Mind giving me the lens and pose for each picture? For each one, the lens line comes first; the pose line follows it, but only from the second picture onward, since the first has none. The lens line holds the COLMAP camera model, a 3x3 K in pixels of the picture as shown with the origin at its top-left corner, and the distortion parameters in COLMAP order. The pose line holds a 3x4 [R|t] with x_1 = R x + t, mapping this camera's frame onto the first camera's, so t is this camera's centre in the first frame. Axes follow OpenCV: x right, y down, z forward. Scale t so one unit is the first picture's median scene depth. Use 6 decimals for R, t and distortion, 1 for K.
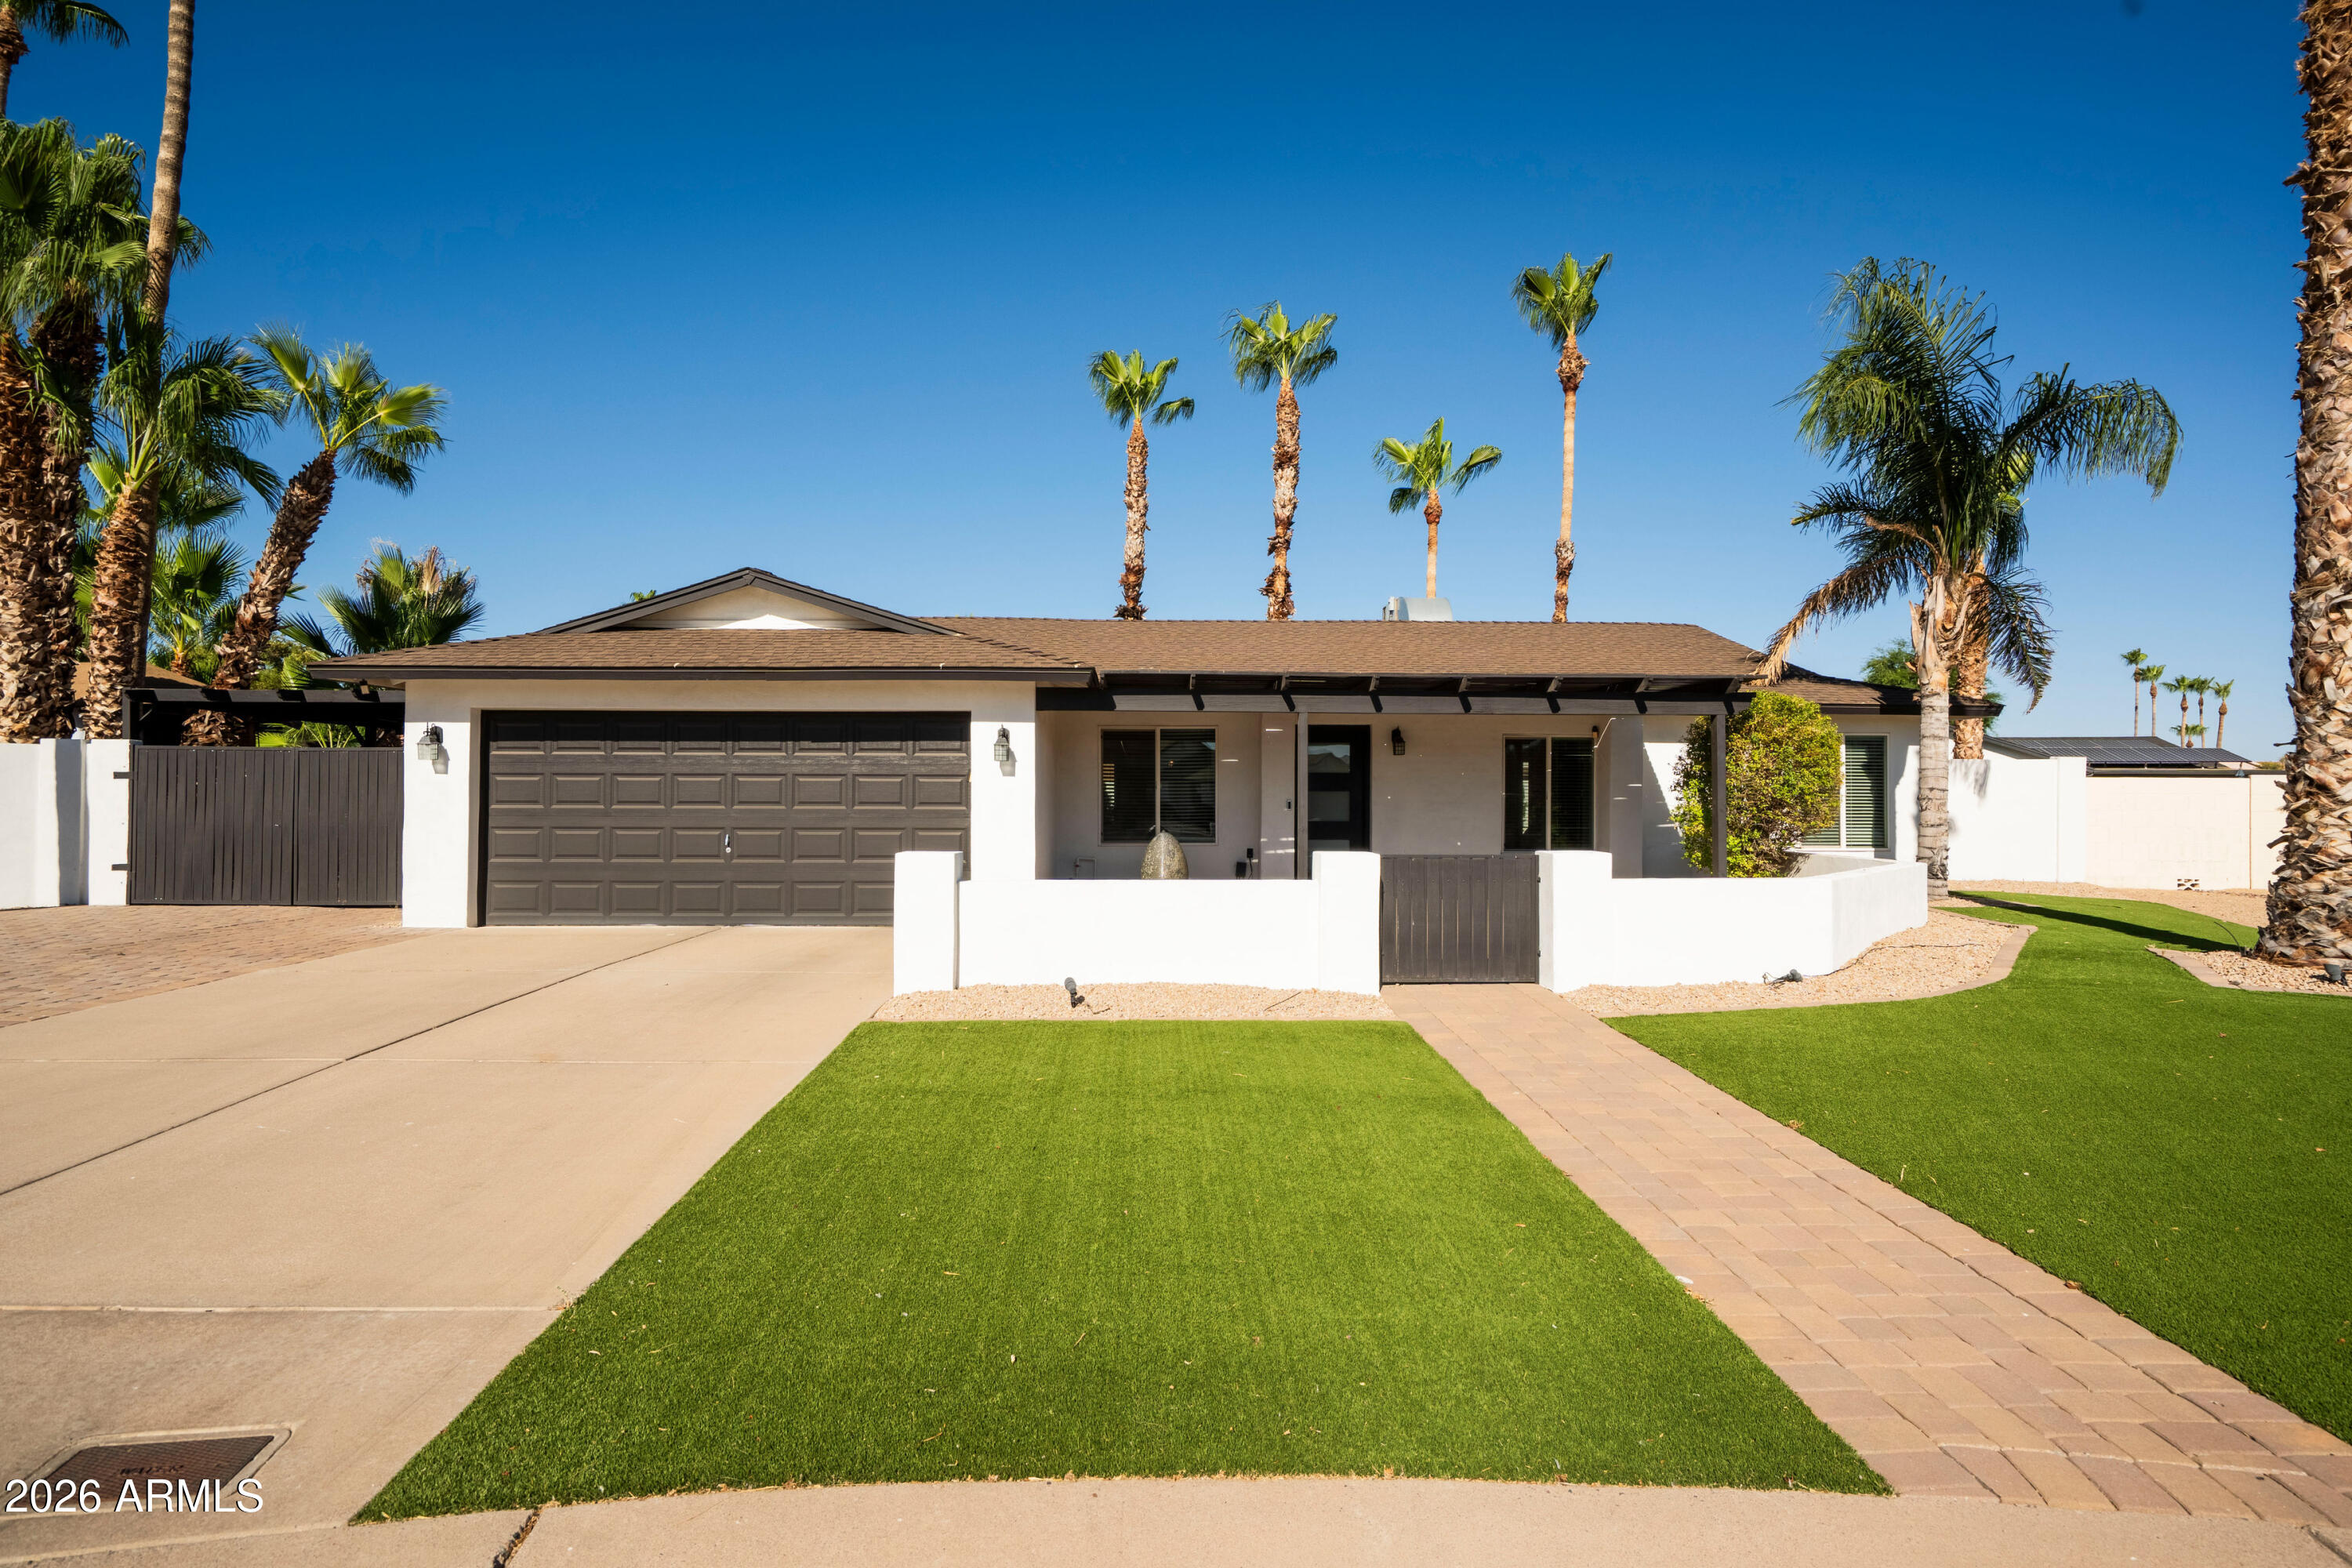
lens RADIAL K [[1243.7, 0, 1204.6], [0, 1243.7, 689.6], [0, 0, 1]] dist [0.003895, 0.000374]
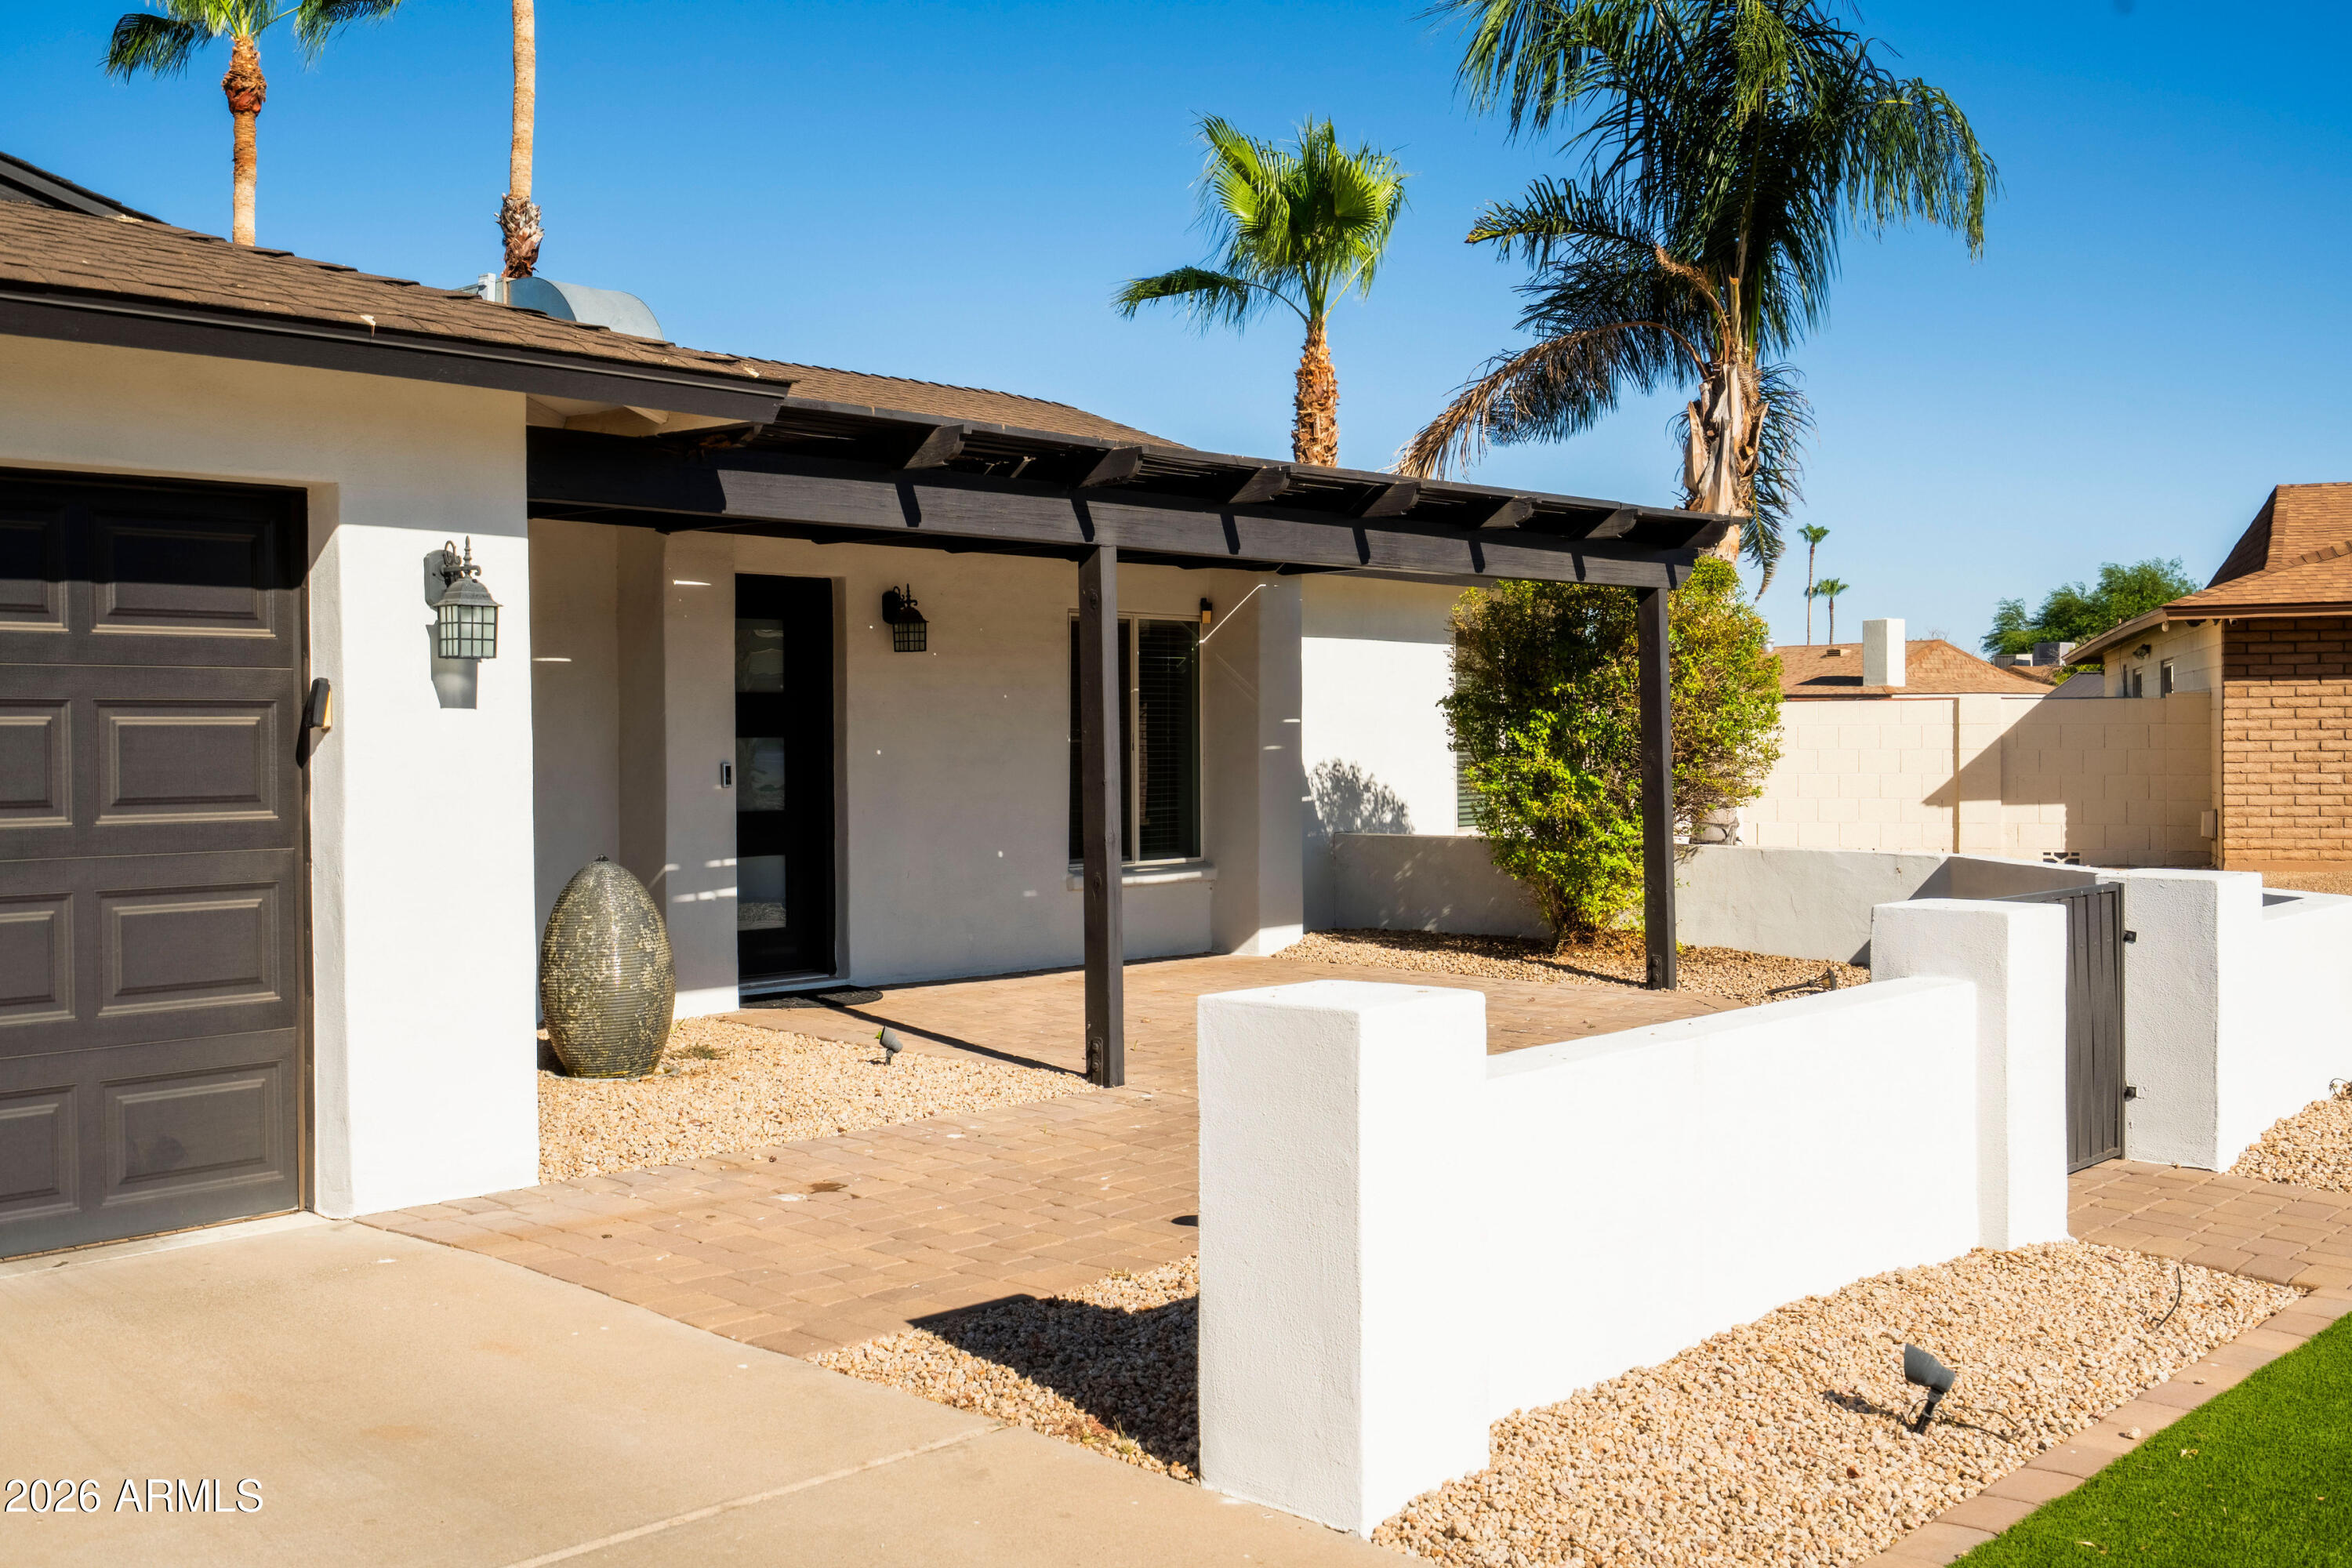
lens RADIAL K [[2325.8, 0, 1174.8], [0, 2325.8, 714.5], [0, 0, 1]] dist [-0.009793, -0.004382]
pose [[0.700509, -0.002906, 0.713638, -0.360153], [-0.056133, 0.996669, 0.059158, 0.021982], [-0.711433, -0.081500, 0.698012, 0.381976]]
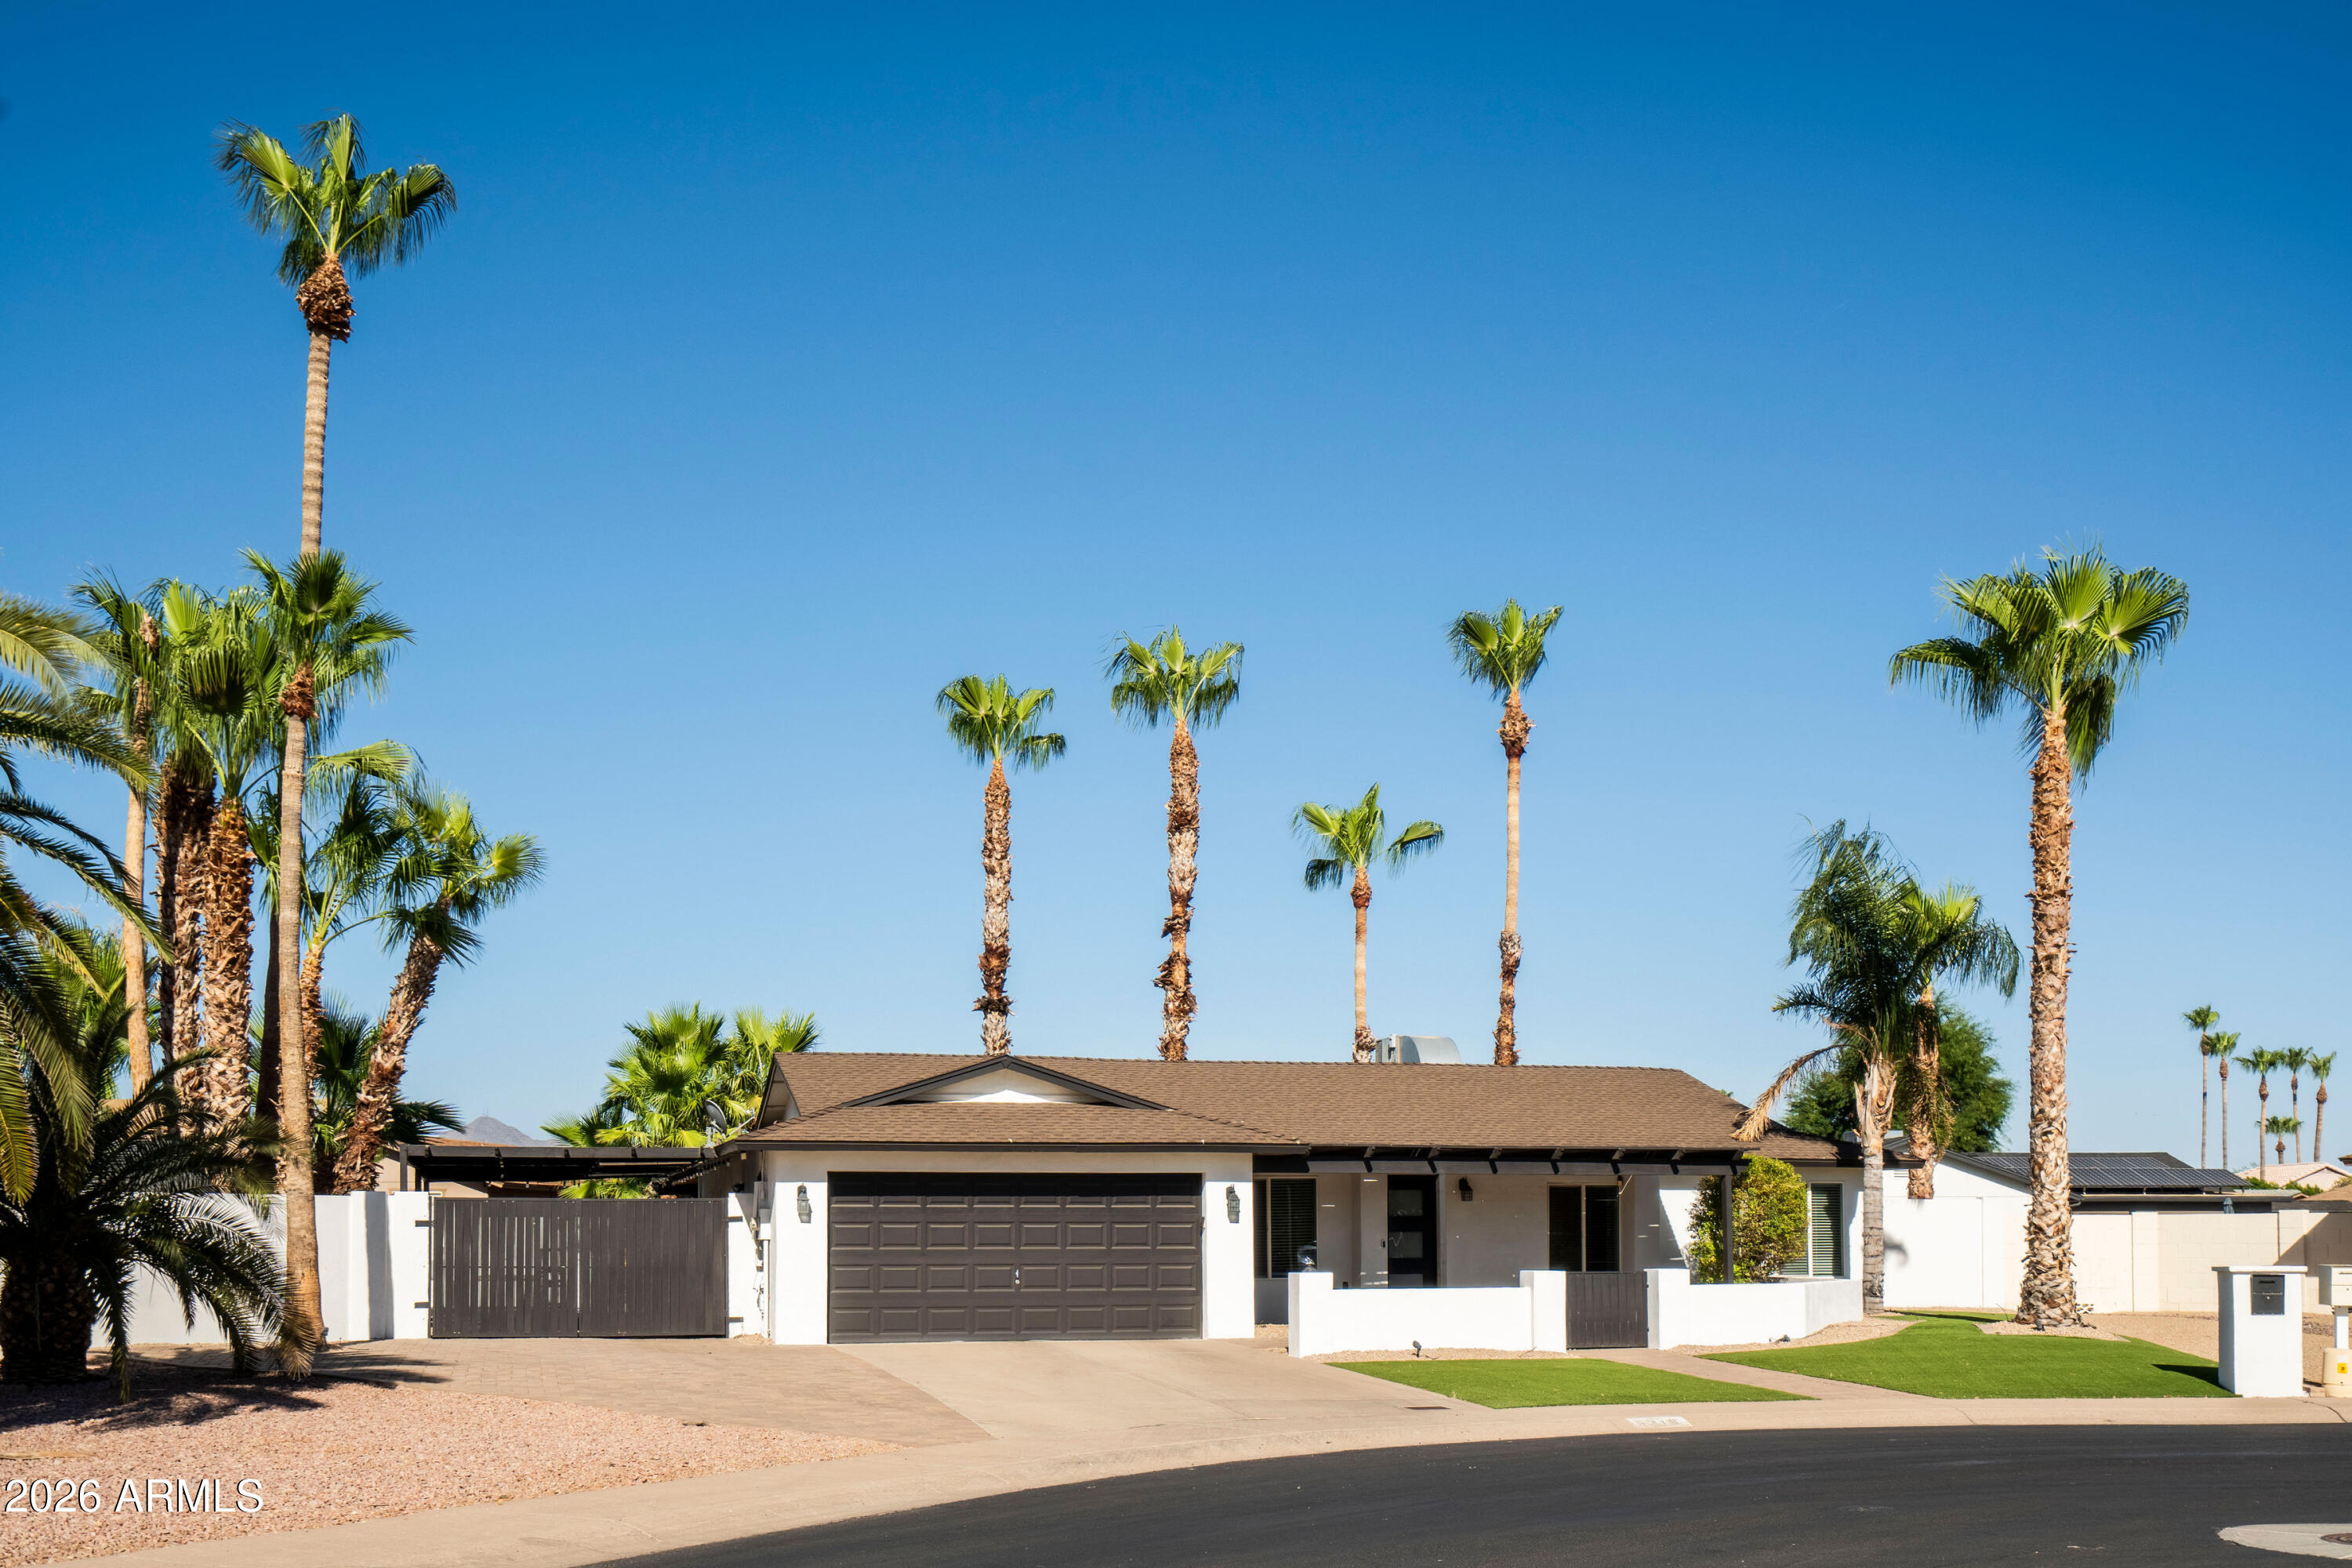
lens RADIAL K [[2478.9, 0, 1176.0], [0, 2478.9, 784.0], [0, 0, 1]] dist [-0.013270, 0.016183]
pose [[0.974673, 0.034648, 0.220936, -0.664779], [-0.013847, 0.995380, -0.095014, -0.117731], [-0.223208, 0.089548, 0.970649, -1.296583]]
